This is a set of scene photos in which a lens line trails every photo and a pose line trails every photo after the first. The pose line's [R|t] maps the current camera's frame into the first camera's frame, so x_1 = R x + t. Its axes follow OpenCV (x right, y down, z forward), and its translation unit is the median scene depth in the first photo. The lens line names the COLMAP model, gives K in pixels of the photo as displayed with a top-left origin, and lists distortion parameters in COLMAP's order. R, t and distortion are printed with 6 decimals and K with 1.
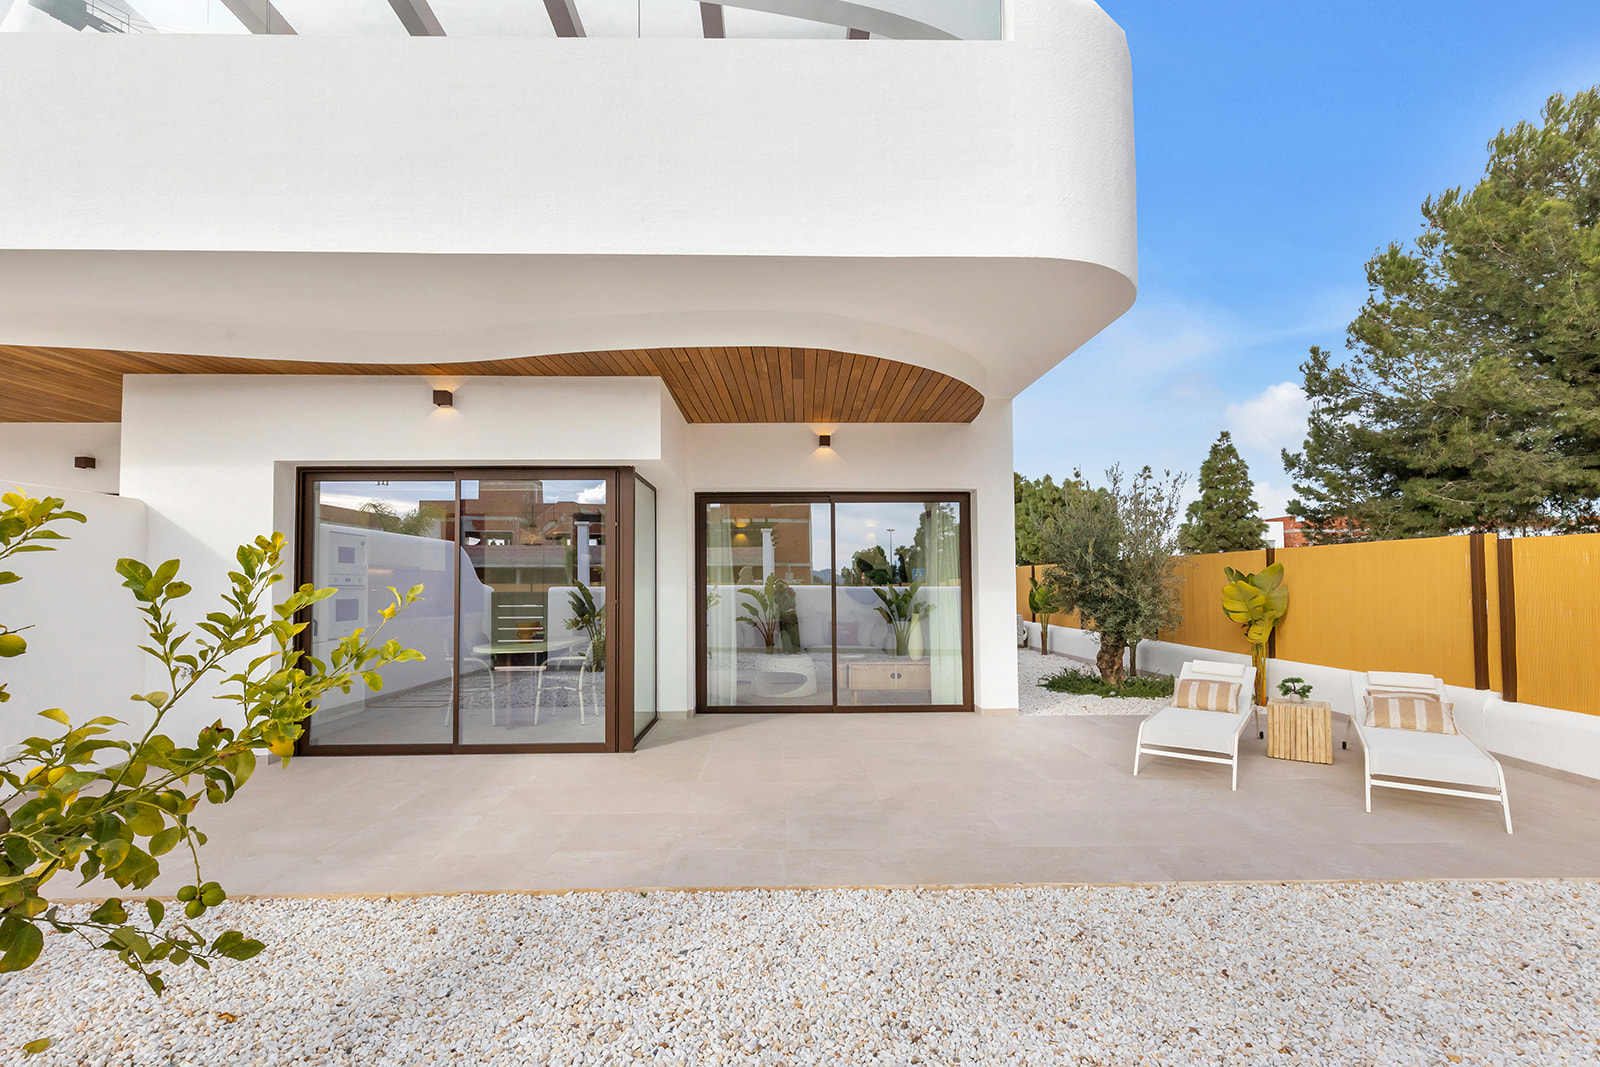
lens RADIAL K [[735.1, 0, 800.6], [0, 735.1, 557.2], [0, 0, 1]] dist [0.001821, 0.000164]
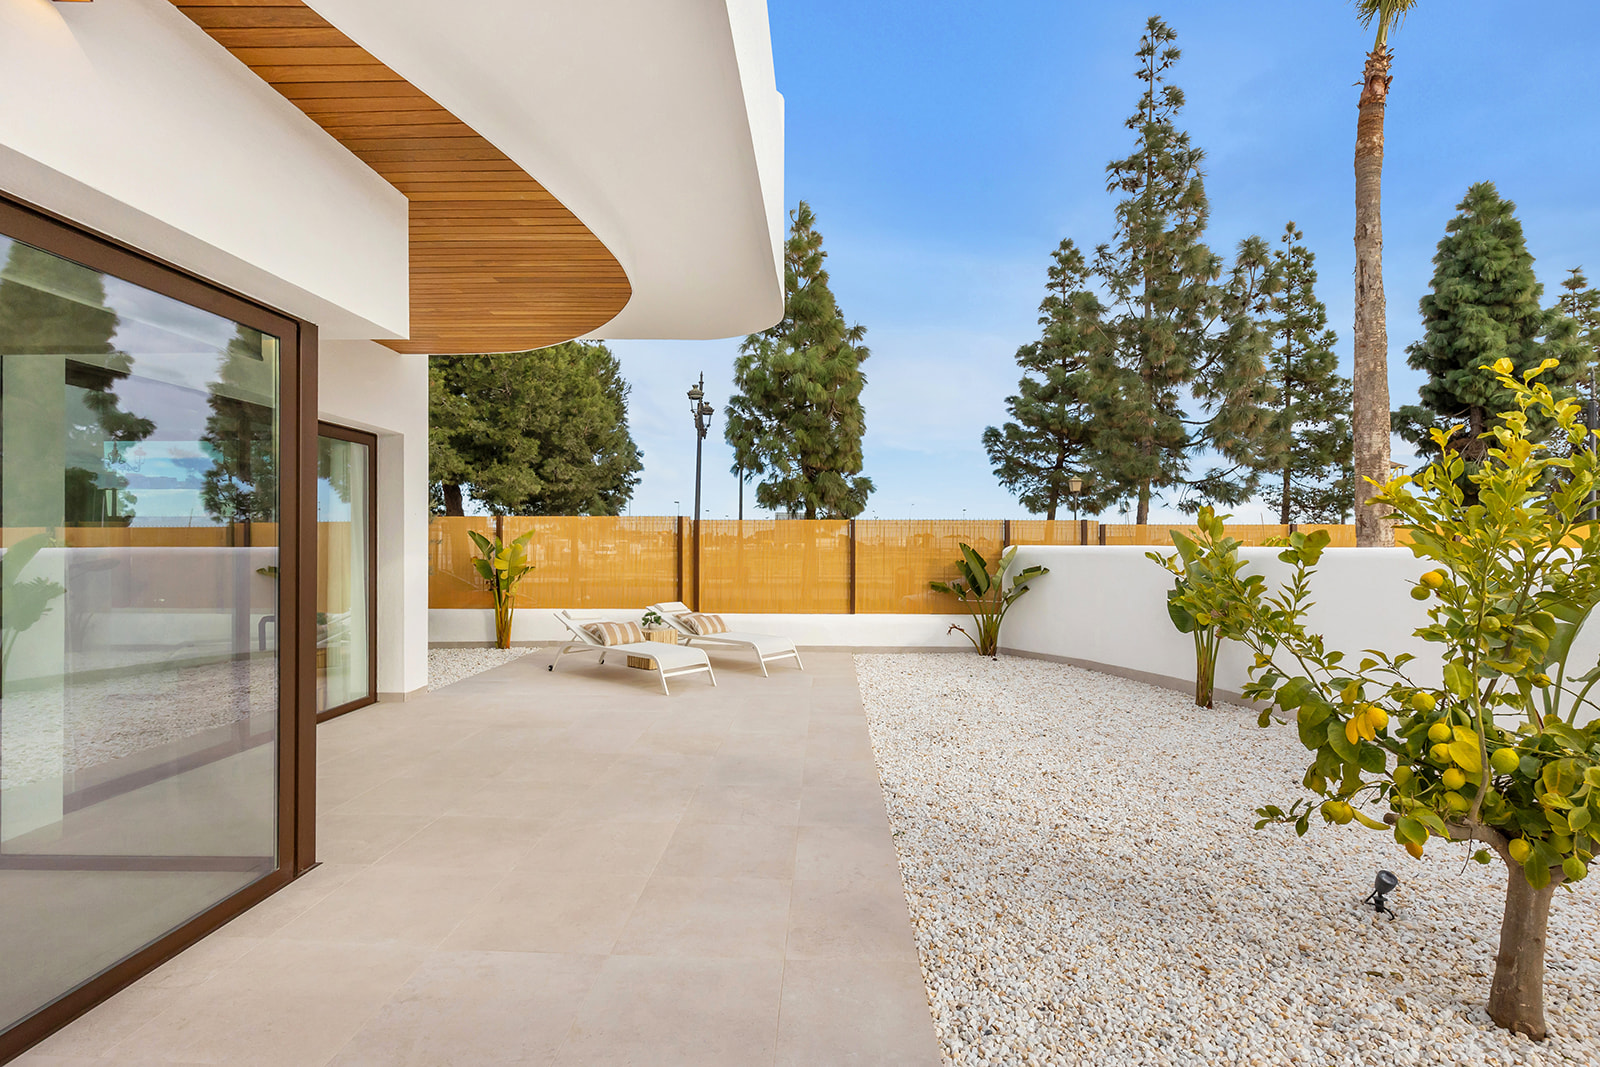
lens RADIAL K [[768.3, 0, 800.0], [0, 768.3, 533.5], [0, 0, 1]] dist [0.000439, 0.000038]
pose [[0.056820, 0.010274, 0.998332, -0.802036], [-0.033207, 0.999413, -0.008395, 0.017596], [-0.997832, -0.032674, 0.057128, 0.647823]]
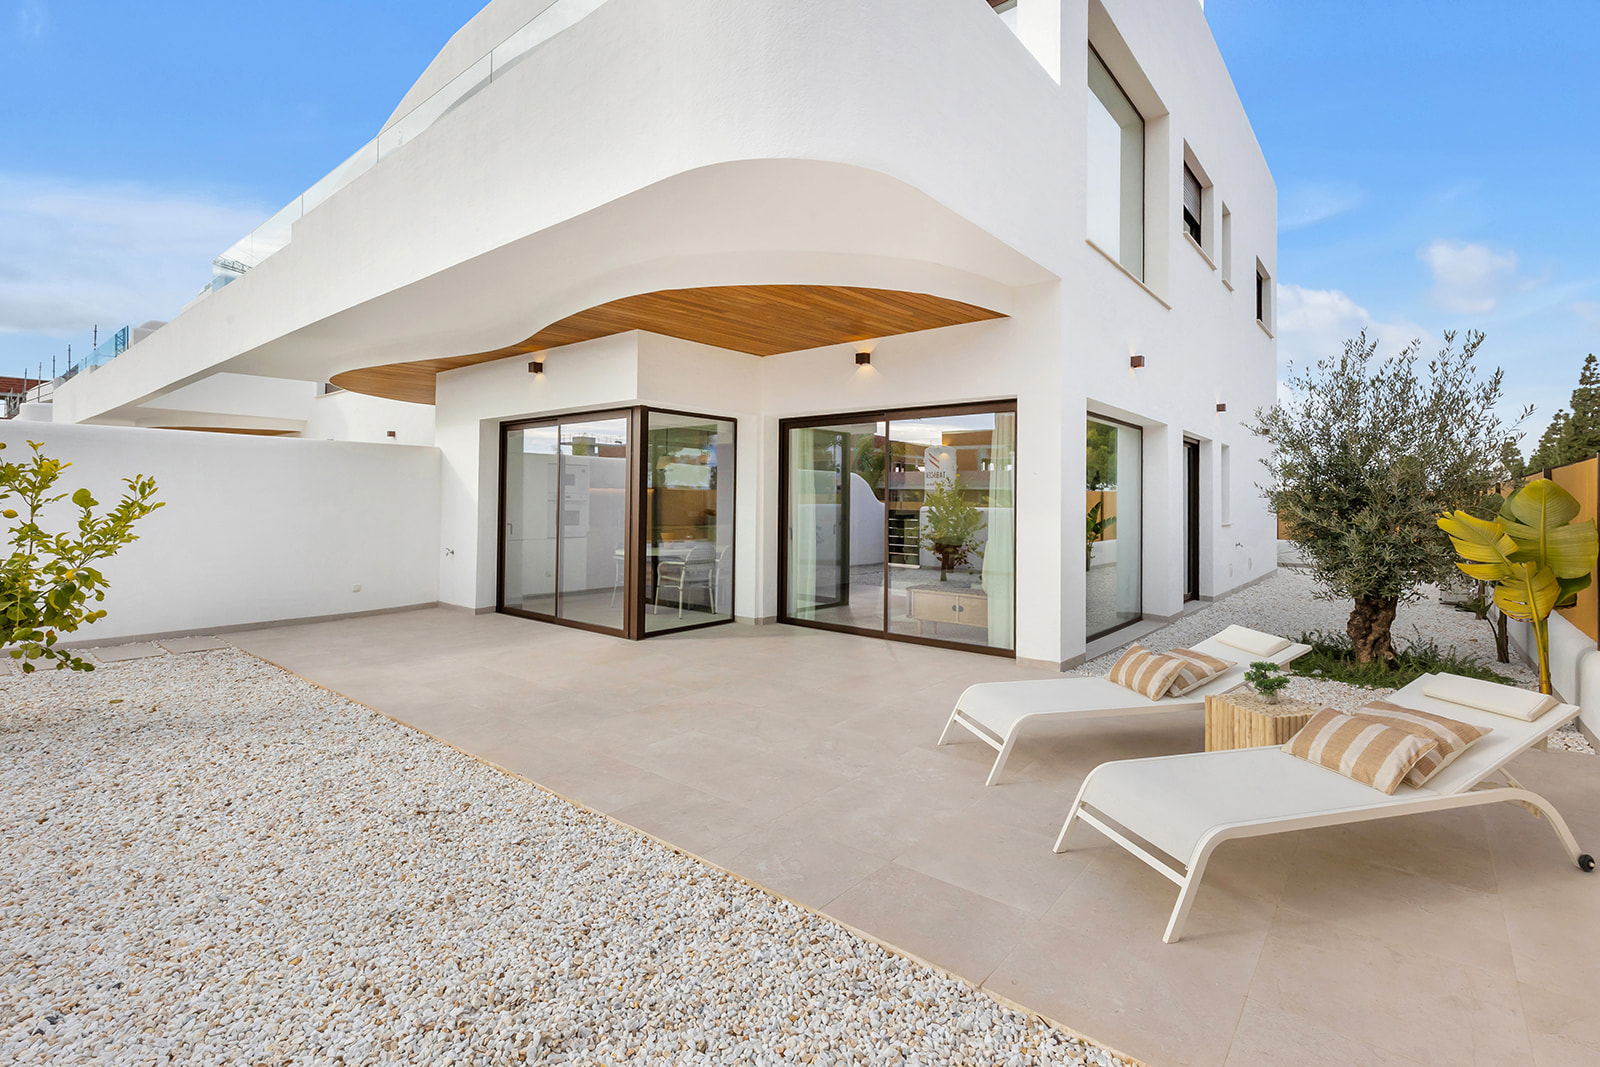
lens RADIAL K [[743.3, 0, 798.7], [0, 743.3, 485.7], [0, 0, 1]] dist [-0.001312, -0.000166]
pose [[0.753197, -0.003069, -0.657788, 0.777328], [0.010379, 0.999920, 0.007219, 0.002633], [0.657713, -0.012265, 0.753168, 0.251243]]
